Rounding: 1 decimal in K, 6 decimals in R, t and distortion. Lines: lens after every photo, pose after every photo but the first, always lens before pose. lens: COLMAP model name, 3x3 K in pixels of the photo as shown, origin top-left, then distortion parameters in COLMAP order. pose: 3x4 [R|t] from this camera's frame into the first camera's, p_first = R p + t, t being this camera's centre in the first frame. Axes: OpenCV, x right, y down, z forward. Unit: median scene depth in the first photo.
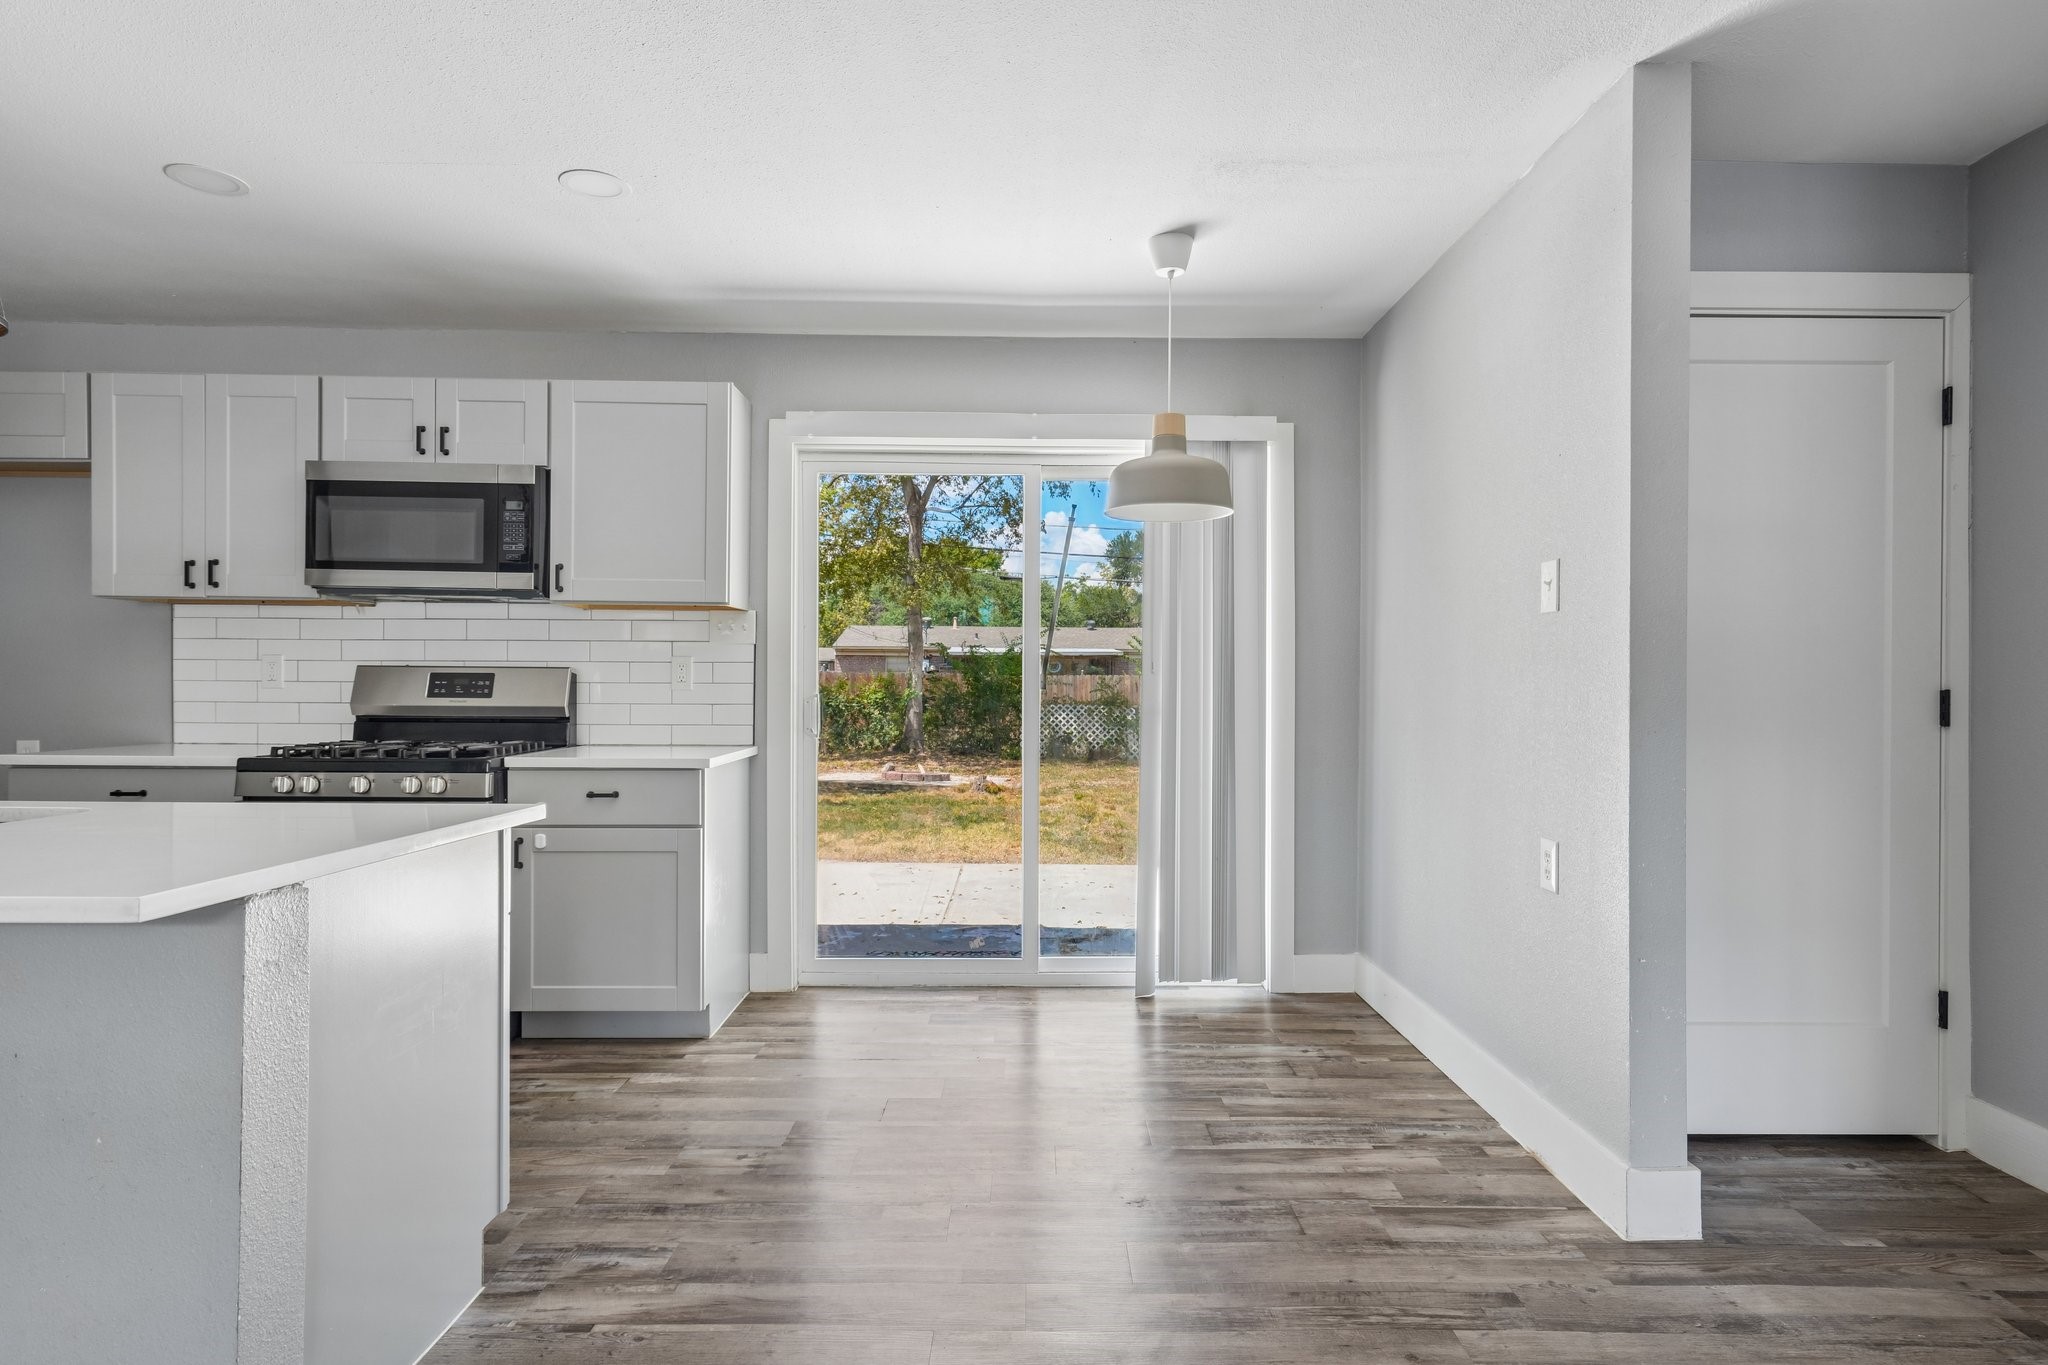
lens RADIAL K [[1088.6, 0, 1027.9], [0, 1088.6, 684.2], [0, 0, 1]] dist [0.001646, -0.000409]
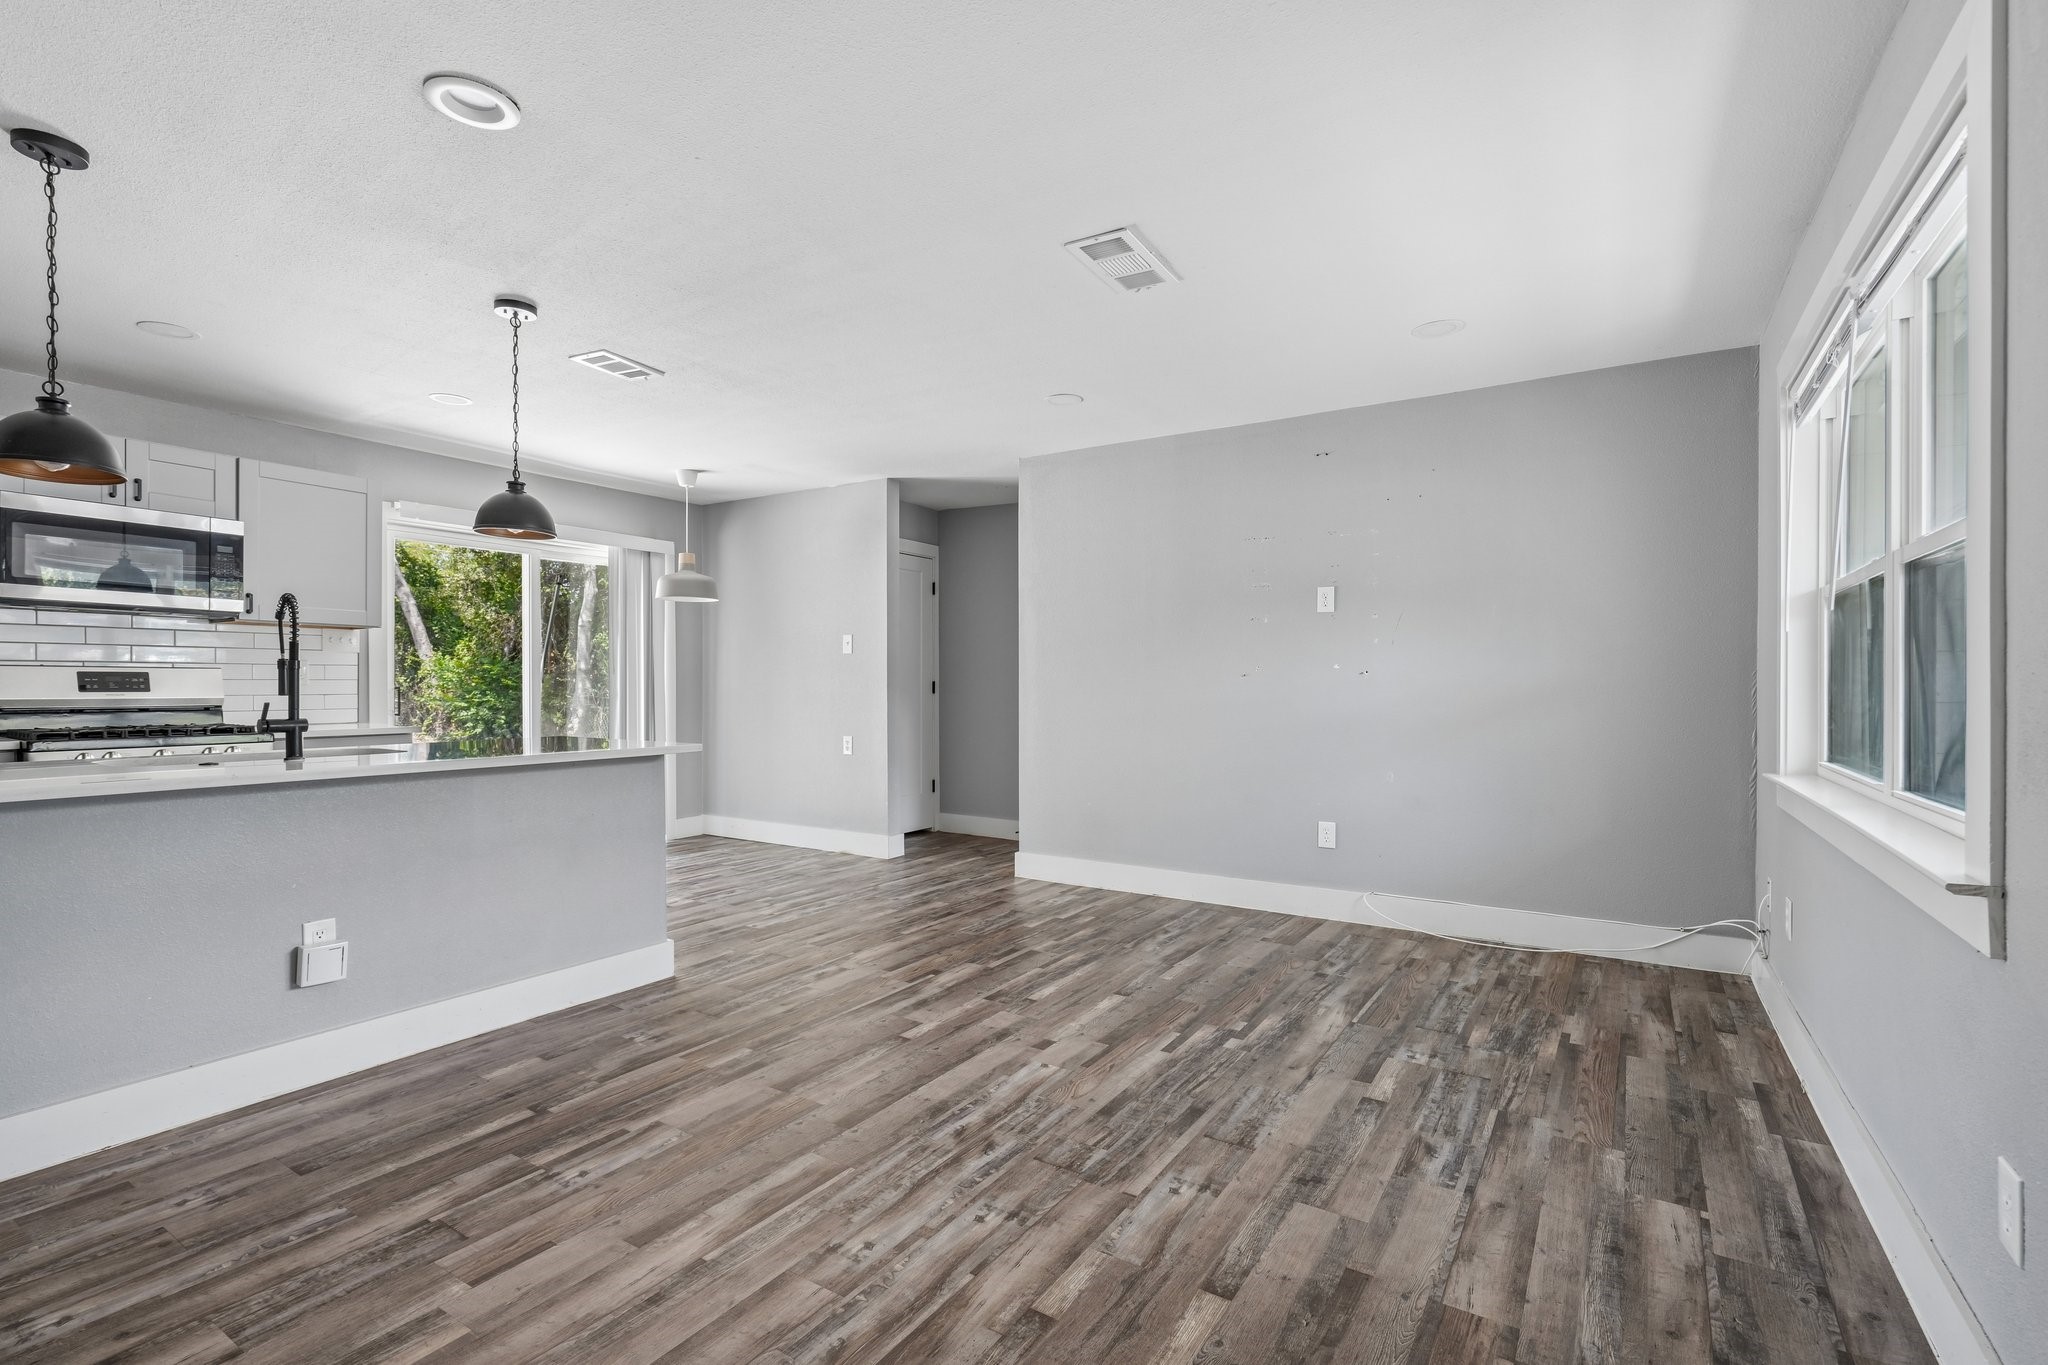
lens RADIAL K [[938.0, 0, 1029.7], [0, 938.0, 695.7], [0, 0, 1]] dist [-0.004213, 0.001577]
pose [[0.539324, -0.015923, 0.841948, -0.900559], [0.000732, 0.999830, 0.018439, -0.002255], [-0.842098, -0.009328, 0.539244, -0.472965]]
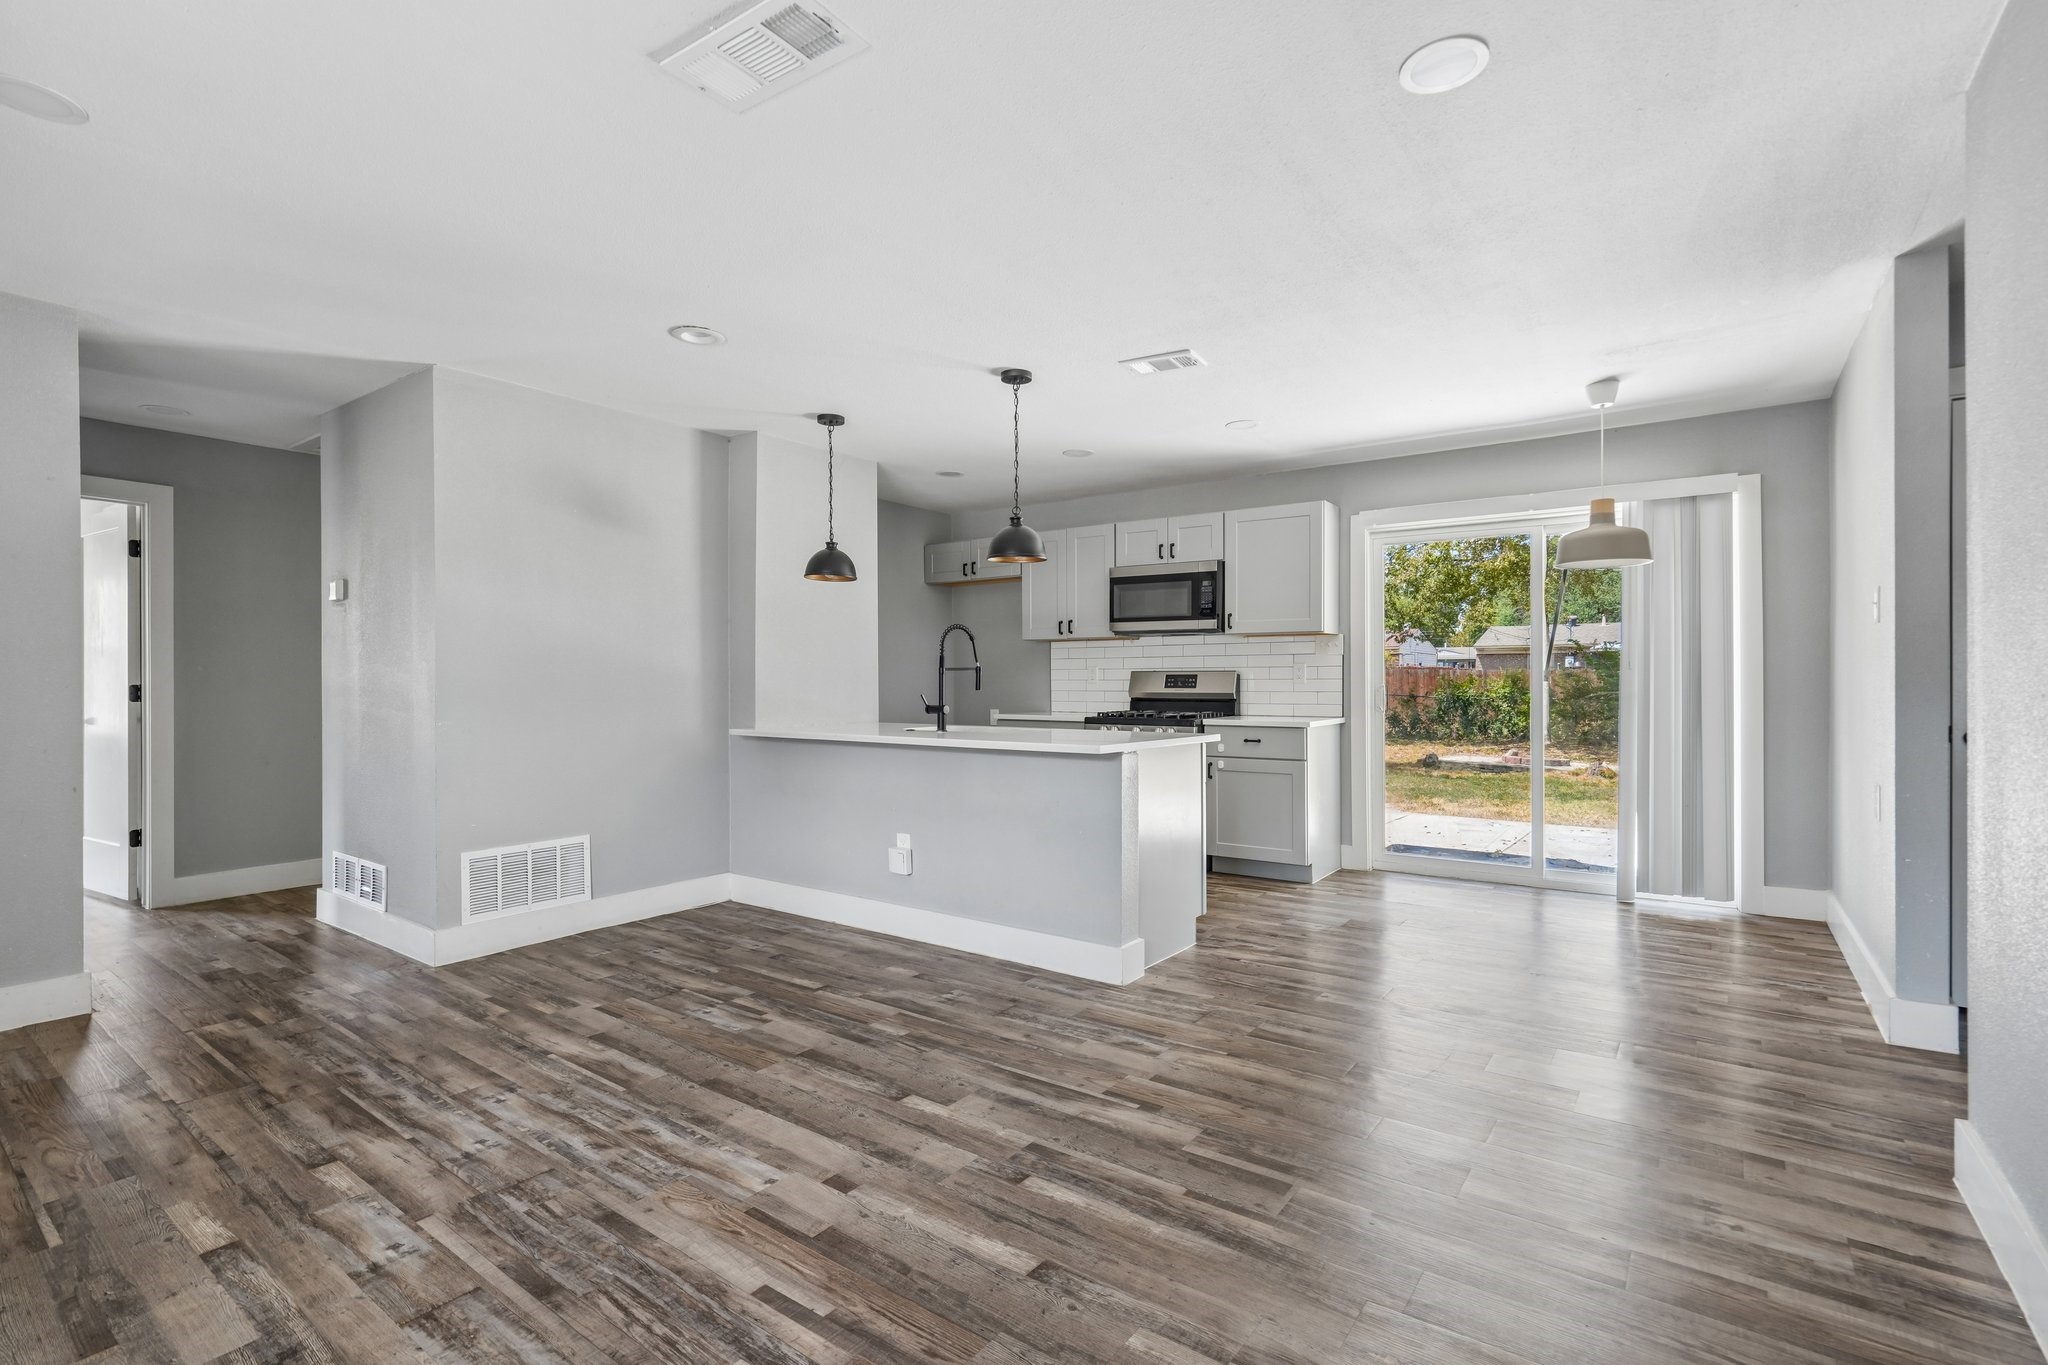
lens RADIAL K [[938.0, 0, 1027.4], [0, 938.0, 679.2], [0, 0, 1]] dist [-0.004213, 0.001577]
pose [[0.806596, -0.008148, -0.591047, 0.216320], [0.006444, 0.999967, -0.004991, 0.003979], [0.591068, 0.000217, 0.806622, -0.450734]]
